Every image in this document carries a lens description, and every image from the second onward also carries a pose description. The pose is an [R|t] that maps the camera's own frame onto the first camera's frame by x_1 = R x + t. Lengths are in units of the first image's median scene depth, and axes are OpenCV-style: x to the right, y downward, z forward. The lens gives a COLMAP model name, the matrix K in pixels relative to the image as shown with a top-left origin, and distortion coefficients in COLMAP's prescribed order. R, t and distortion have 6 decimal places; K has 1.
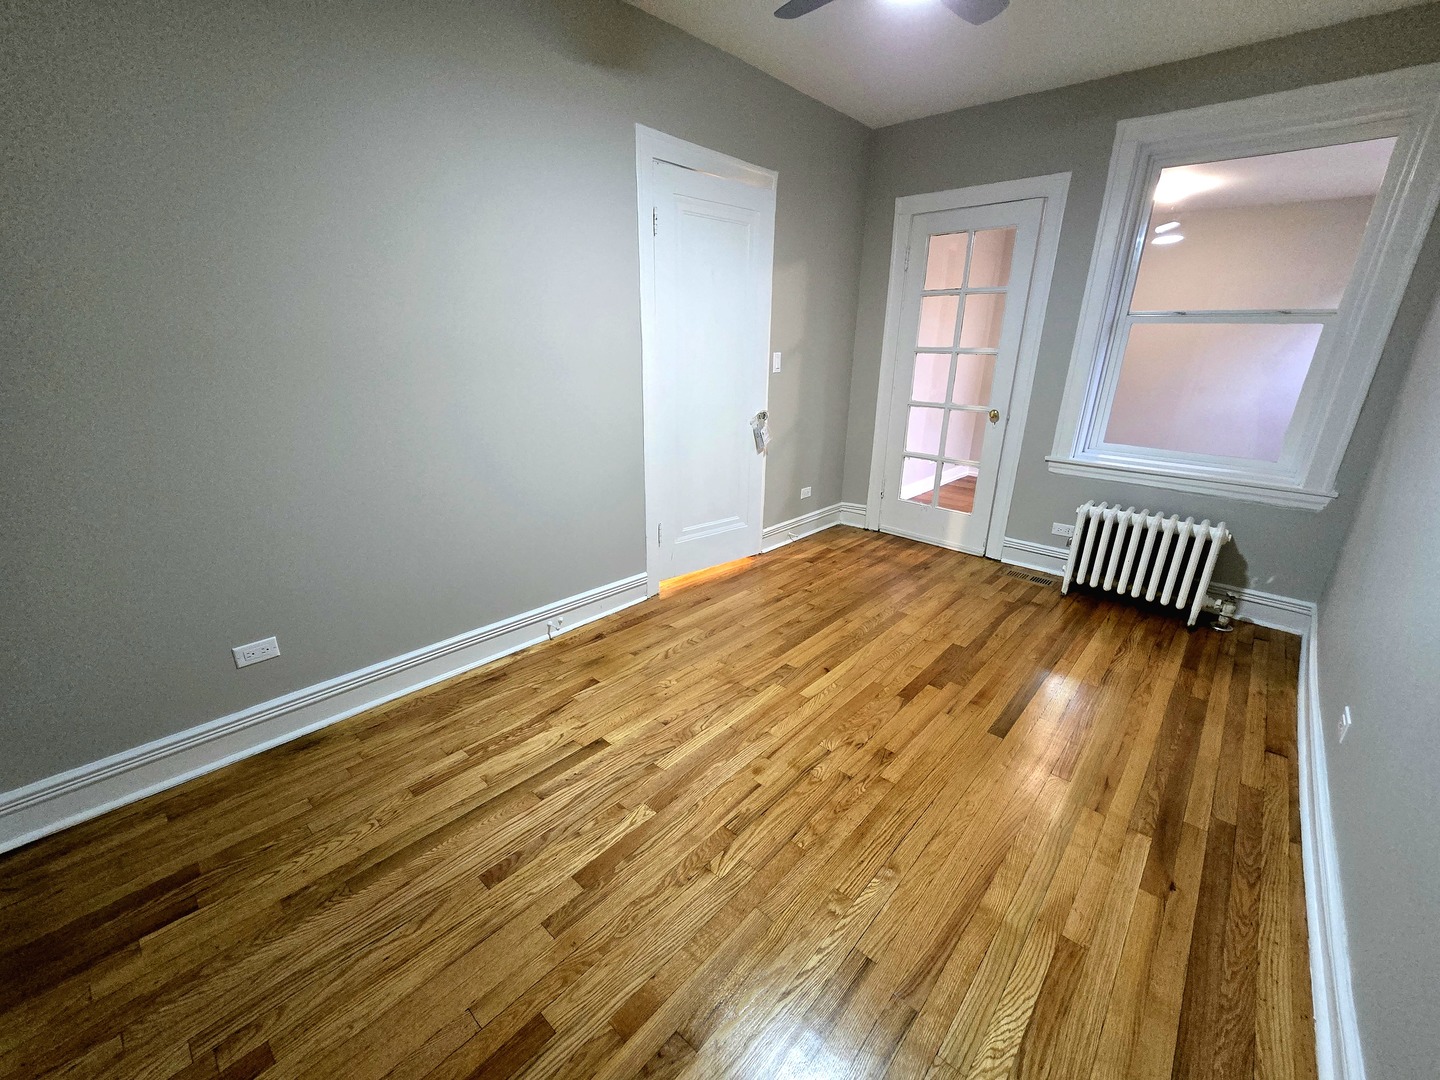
lens RADIAL K [[588.5, 0, 720.1], [0, 588.5, 545.7], [0, 0, 1]] dist [-0.003368, 0.000197]
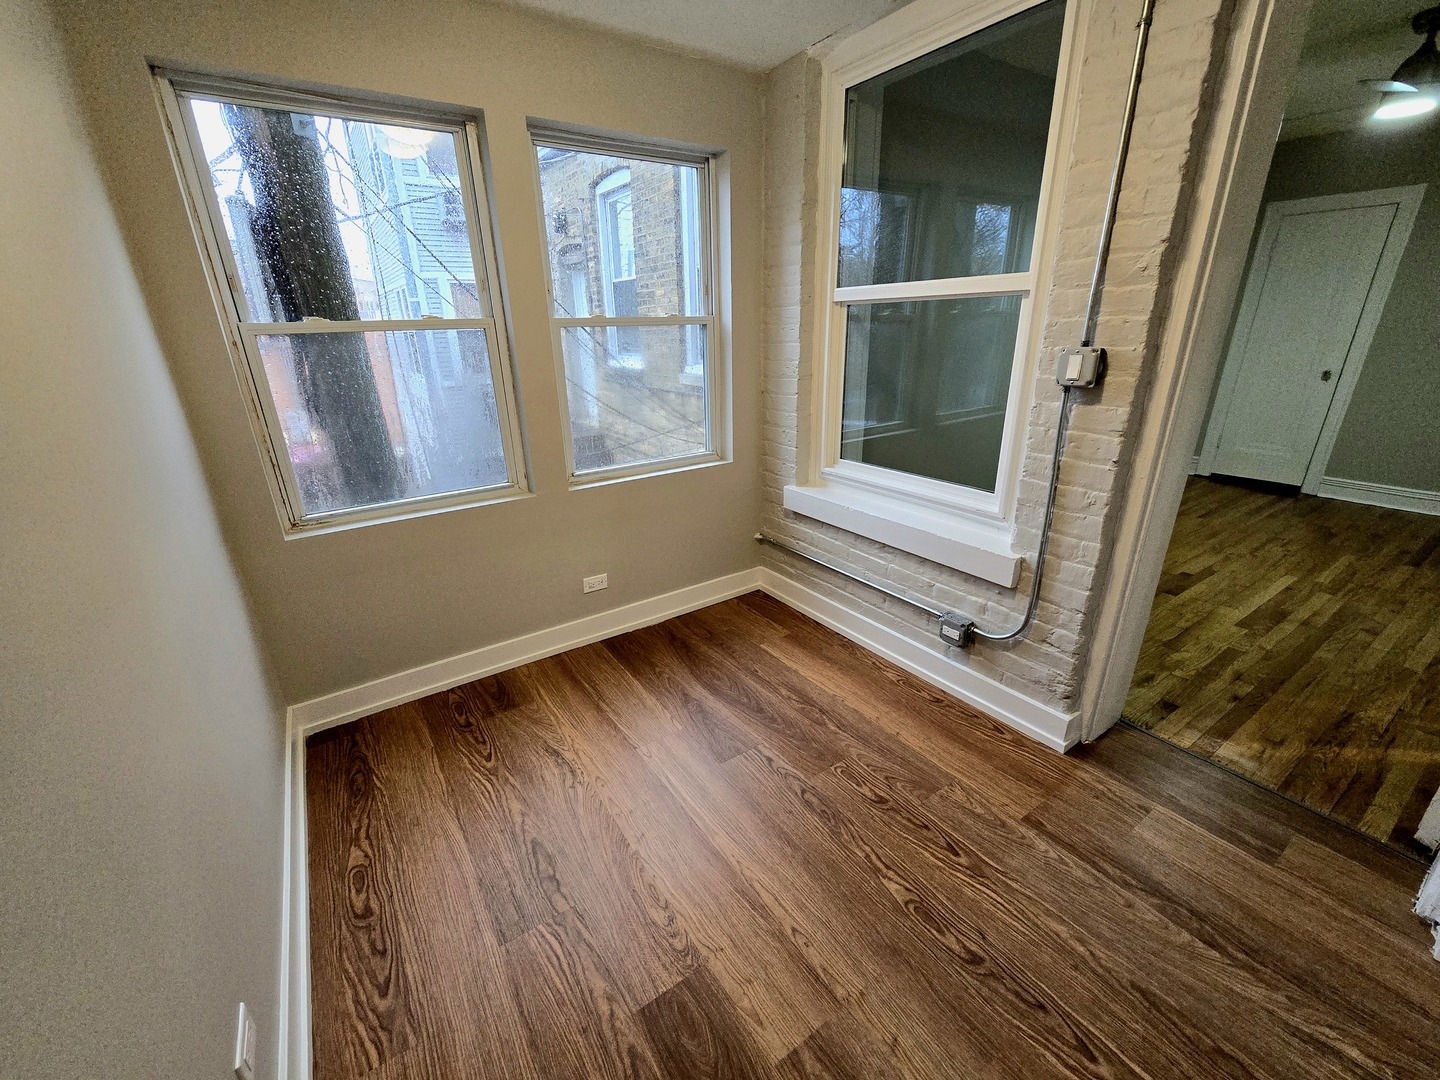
lens RADIAL K [[588.8, 0, 720.0], [0, 588.8, 540.0], [0, 0, 1]] dist [0.001930, 0.000975]
pose [[-0.971915, -0.080117, 0.221275, 1.156058], [0.079602, 0.772919, 0.629492, -0.805679], [-0.221461, 0.629426, -0.744834, 2.264018]]
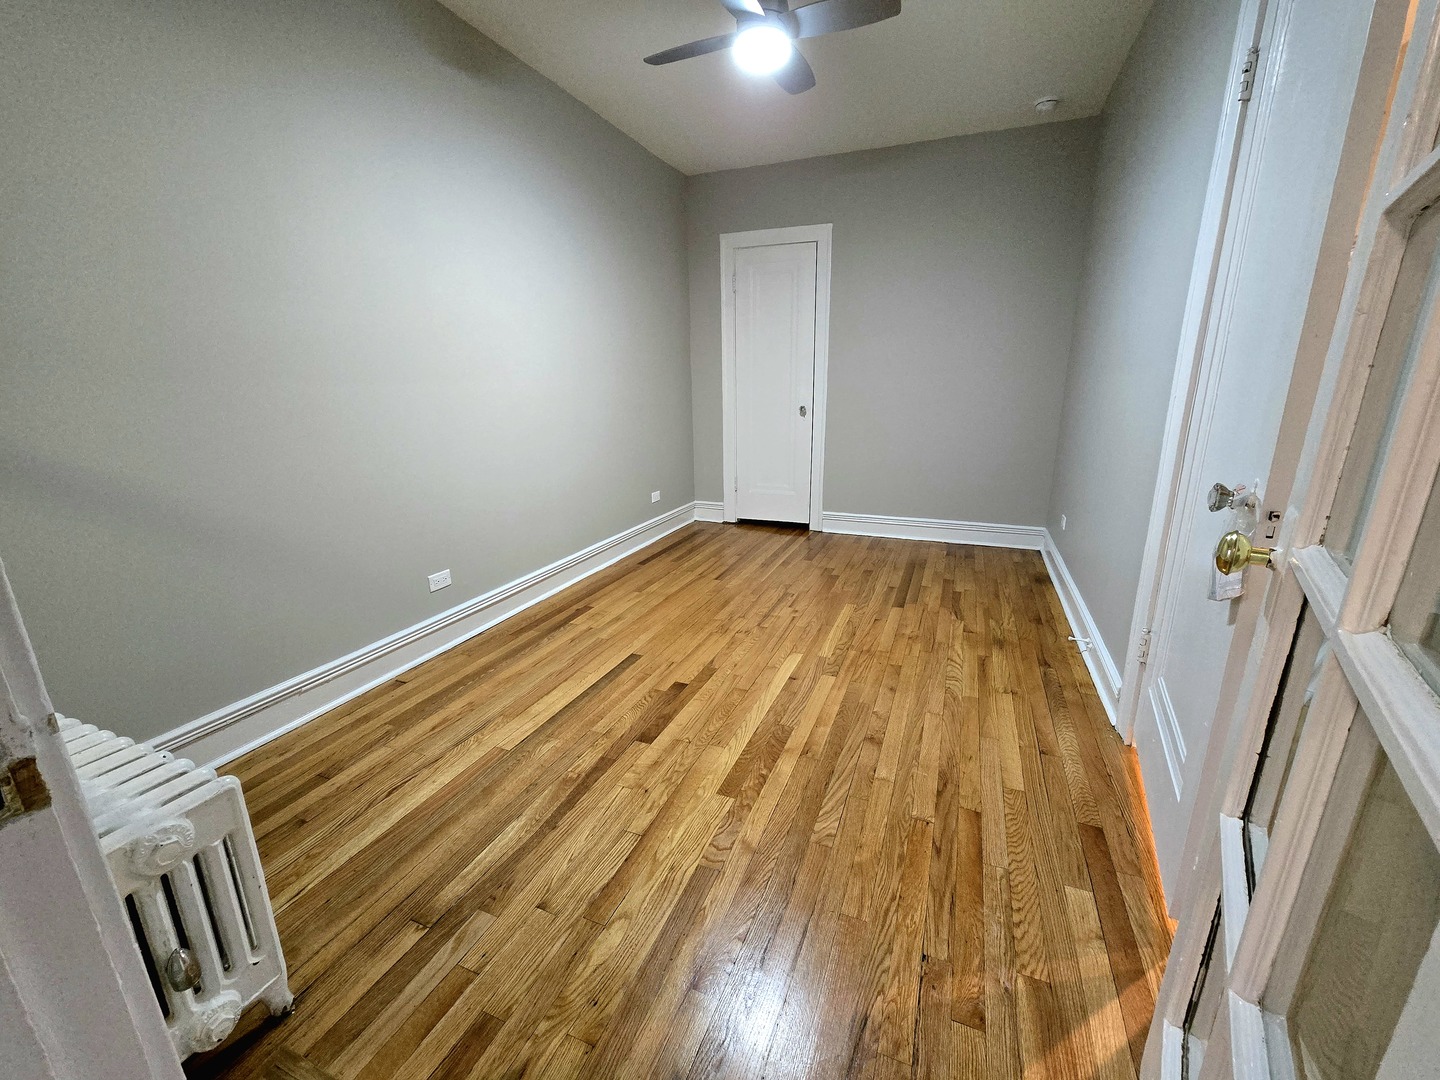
lens RADIAL K [[588.5, 0, 720.1], [0, 588.5, 545.7], [0, 0, 1]] dist [-0.003368, 0.000197]
pose [[-0.940205, 0.086583, -0.329420, 0.606591], [-0.114135, 0.831150, 0.544209, -0.479094], [0.320917, 0.549267, -0.771569, 1.646808]]
